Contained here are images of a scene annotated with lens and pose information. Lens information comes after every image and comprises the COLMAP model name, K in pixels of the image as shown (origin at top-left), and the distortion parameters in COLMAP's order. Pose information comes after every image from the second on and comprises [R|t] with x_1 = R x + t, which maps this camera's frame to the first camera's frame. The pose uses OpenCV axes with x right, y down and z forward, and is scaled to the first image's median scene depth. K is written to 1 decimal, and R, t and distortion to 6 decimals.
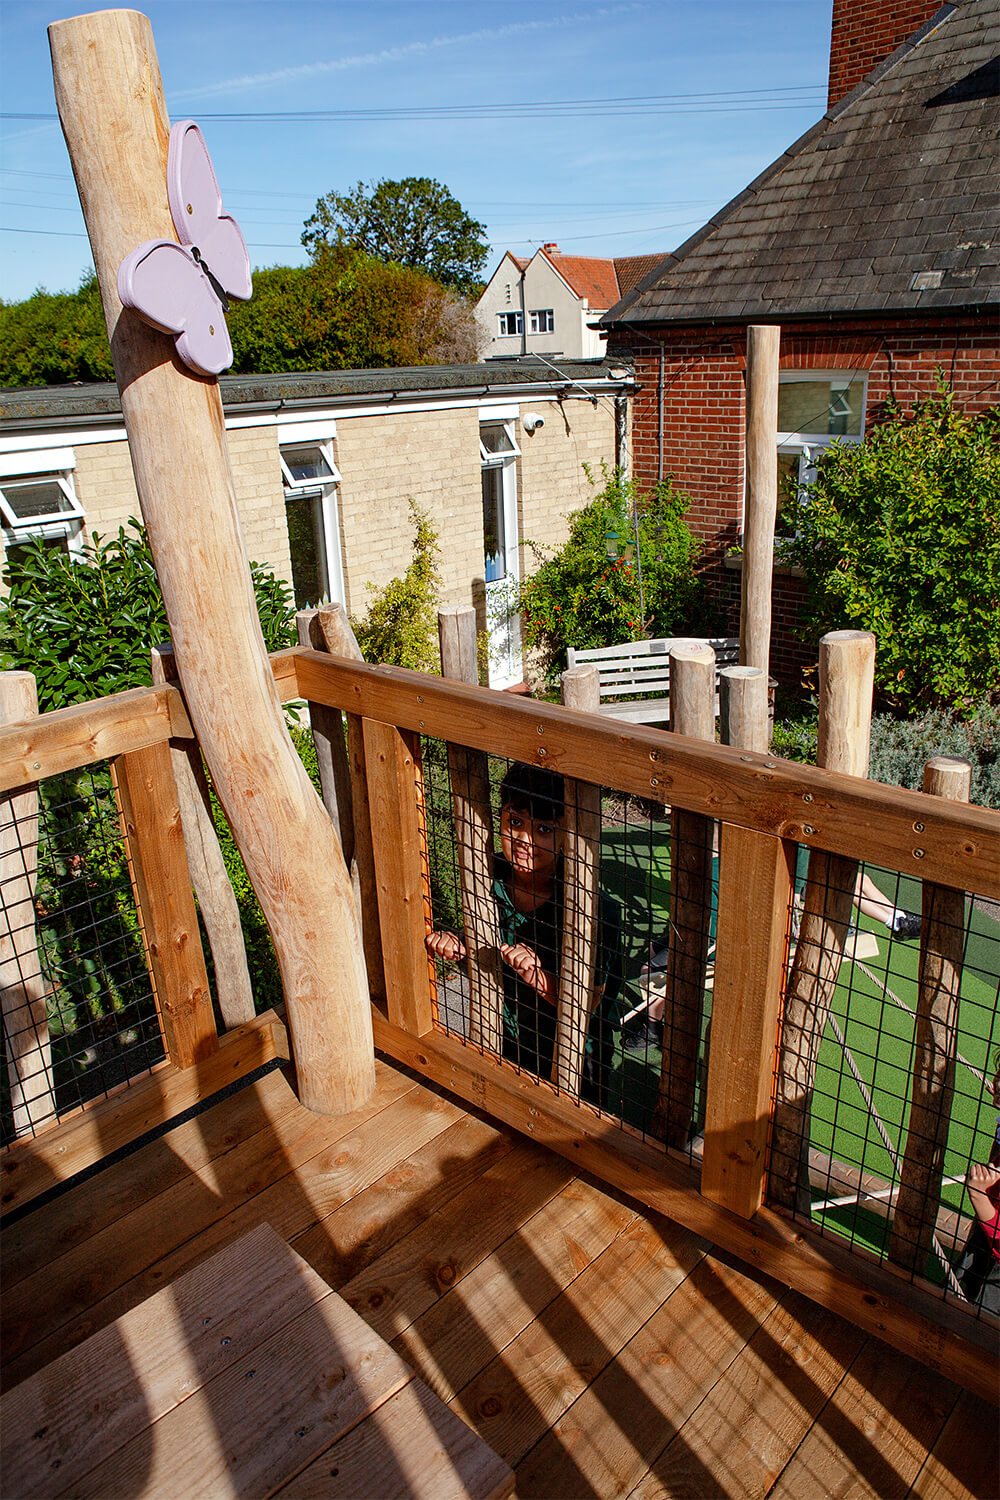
lens RADIAL K [[1033.2, 0, 515.0], [0, 1033.2, 748.1], [0, 0, 1]] dist [-0.090770, 0.058948]
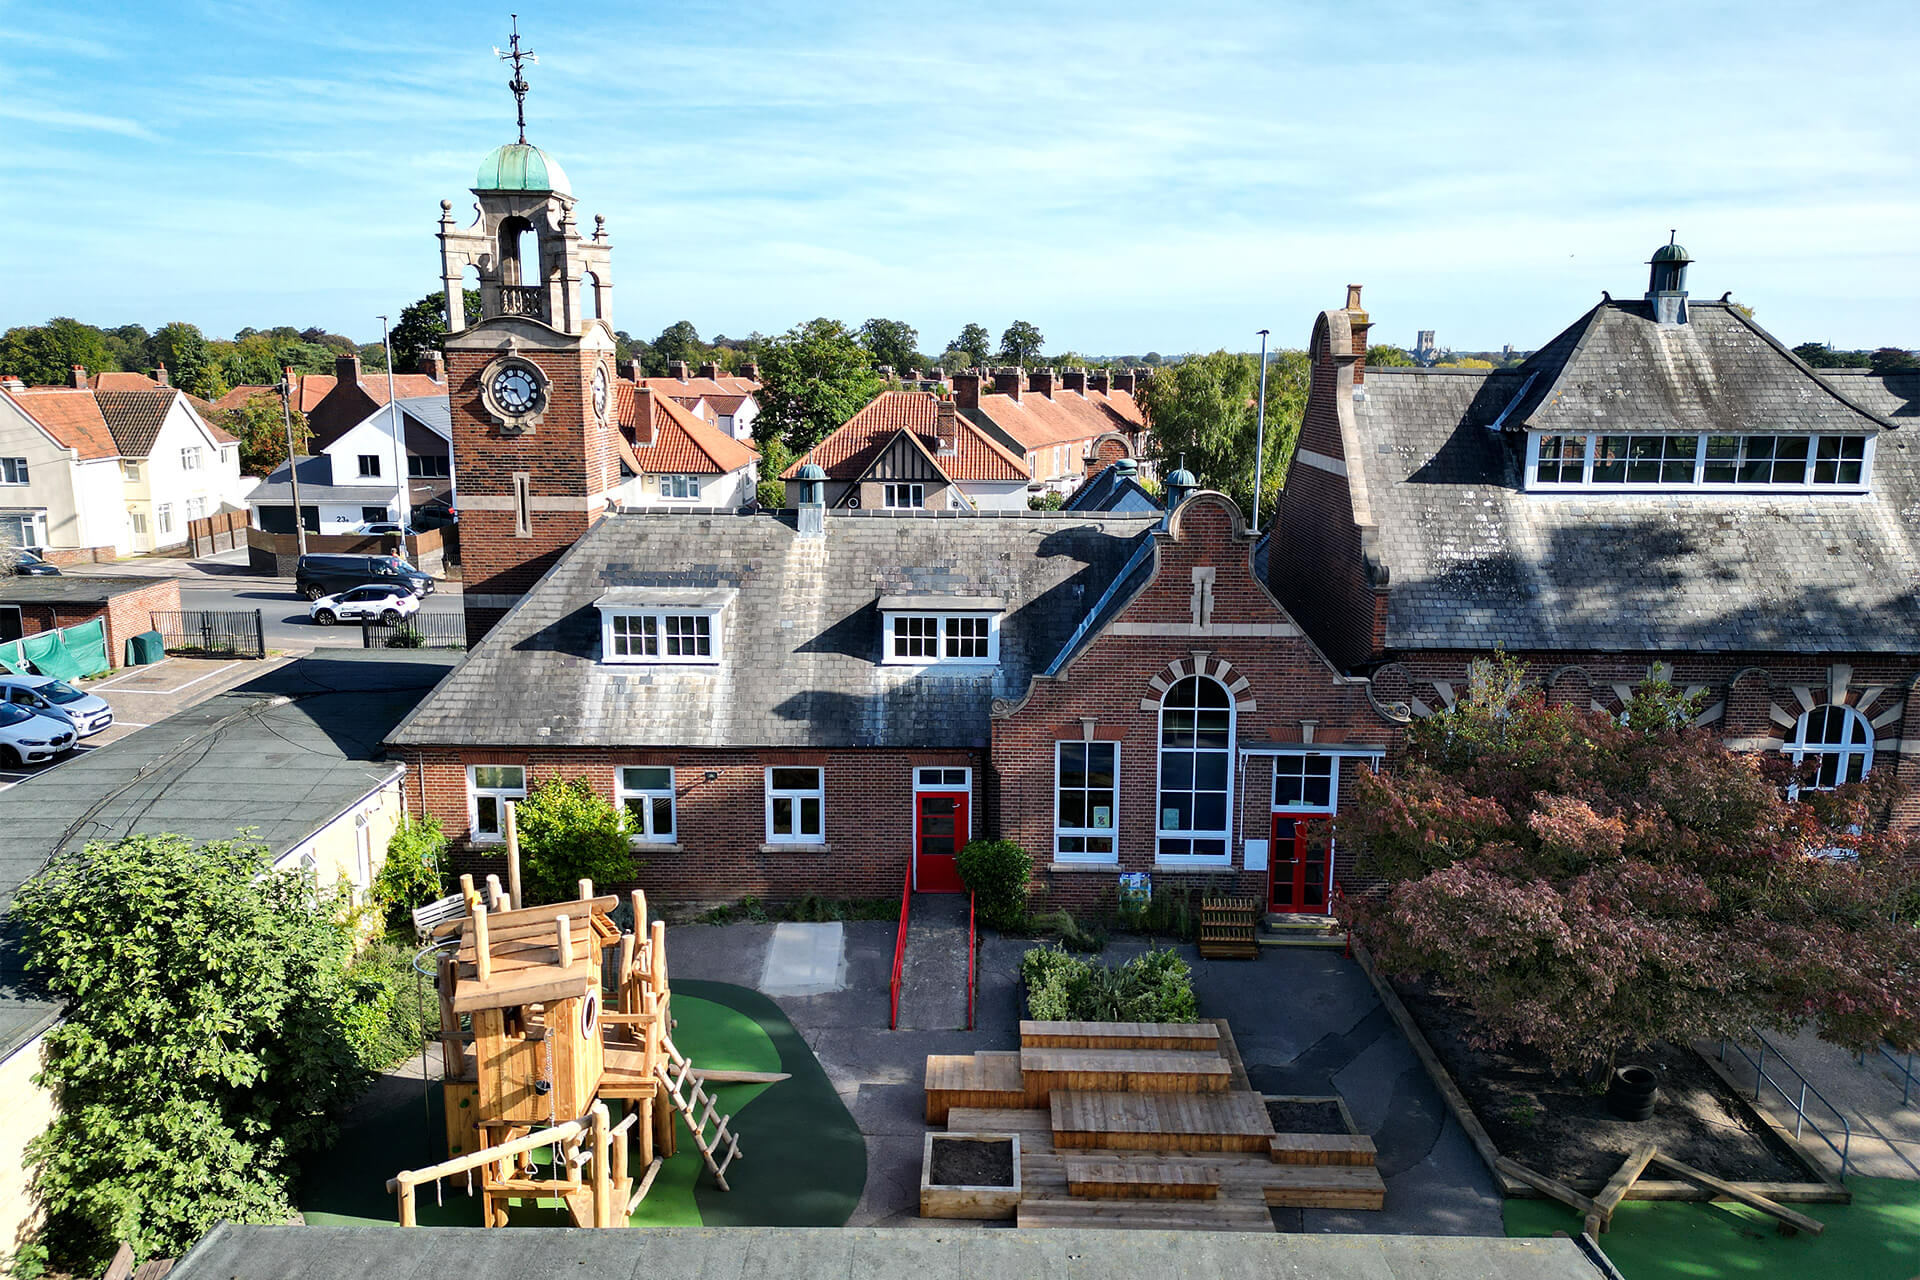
lens RADIAL K [[1386.5, 0, 949.5], [0, 1386.5, 610.4], [0, 0, 1]] dist [0.069916, -0.068699]
pose [[0.758997, -0.088339, 0.645074, -0.894732], [0.205892, 0.972477, -0.109078, -0.146003], [-0.617683, 0.215605, 0.756295, -1.995026]]
